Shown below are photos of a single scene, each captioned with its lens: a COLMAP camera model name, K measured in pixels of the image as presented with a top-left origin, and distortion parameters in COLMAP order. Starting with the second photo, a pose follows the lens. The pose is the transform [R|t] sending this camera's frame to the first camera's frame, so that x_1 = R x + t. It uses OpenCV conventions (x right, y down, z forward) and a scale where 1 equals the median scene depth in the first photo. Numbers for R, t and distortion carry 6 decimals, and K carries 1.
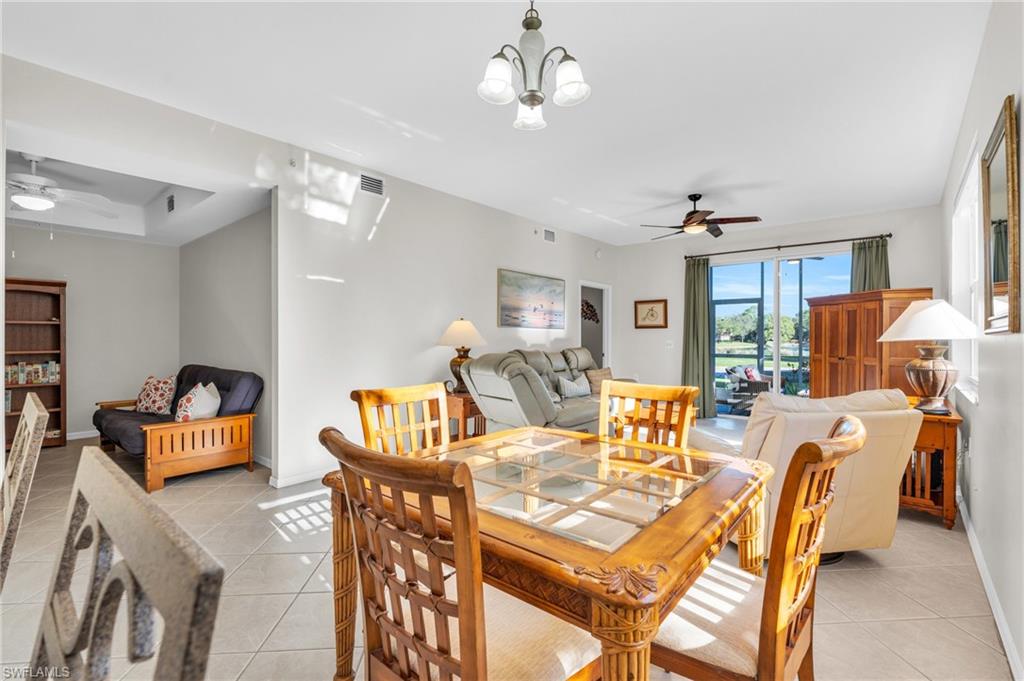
lens RADIAL K [[459.5, 0, 522.3], [0, 459.5, 339.3], [0, 0, 1]] dist [-0.008517, 0.002668]
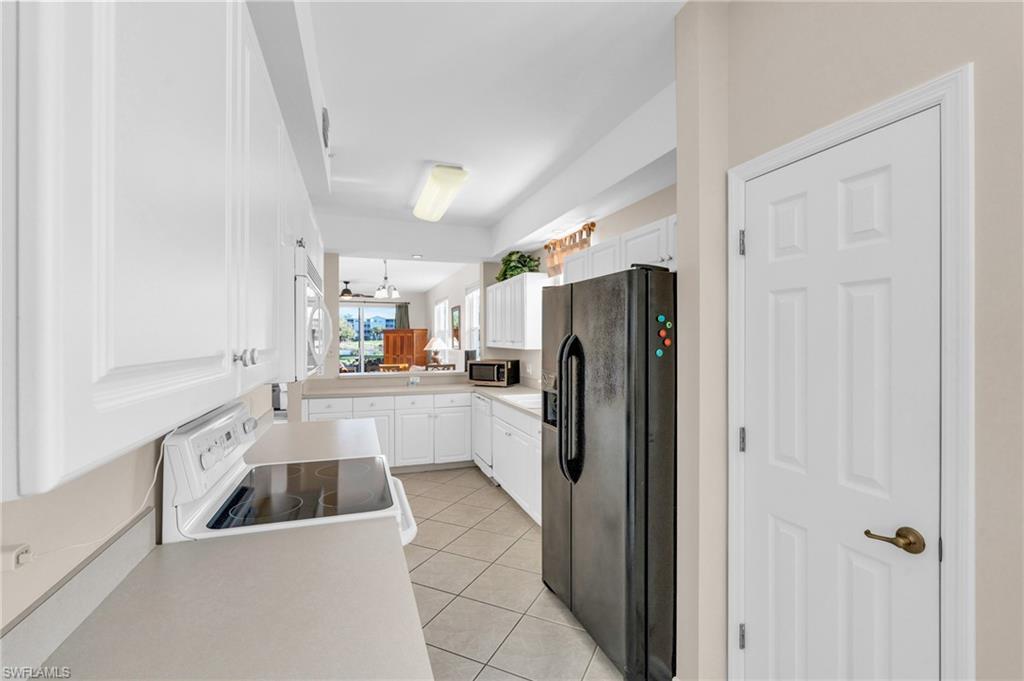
lens RADIAL K [[459.5, 0, 514.7], [0, 459.5, 339.2], [0, 0, 1]] dist [-0.008517, 0.002668]
pose [[0.517993, -0.003485, 0.855378, -0.942329], [0.004468, 0.999989, 0.001369, -0.042080], [-0.855373, 0.003113, 0.518003, -0.693131]]
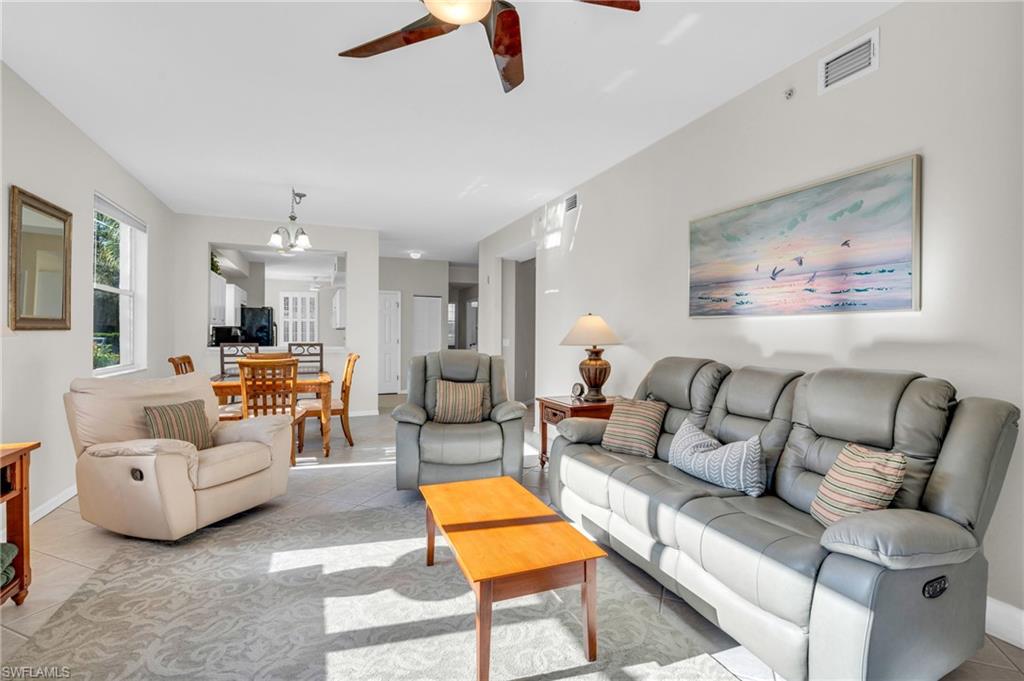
lens RADIAL K [[459.5, 0, 512.9], [0, 459.5, 339.1], [0, 0, 1]] dist [-0.008517, 0.002668]
pose [[-0.446794, 0.008138, -0.894600, 0.583847], [-0.007682, 0.999887, 0.012932, -0.005963], [0.894604, 0.012650, -0.446681, 1.057847]]
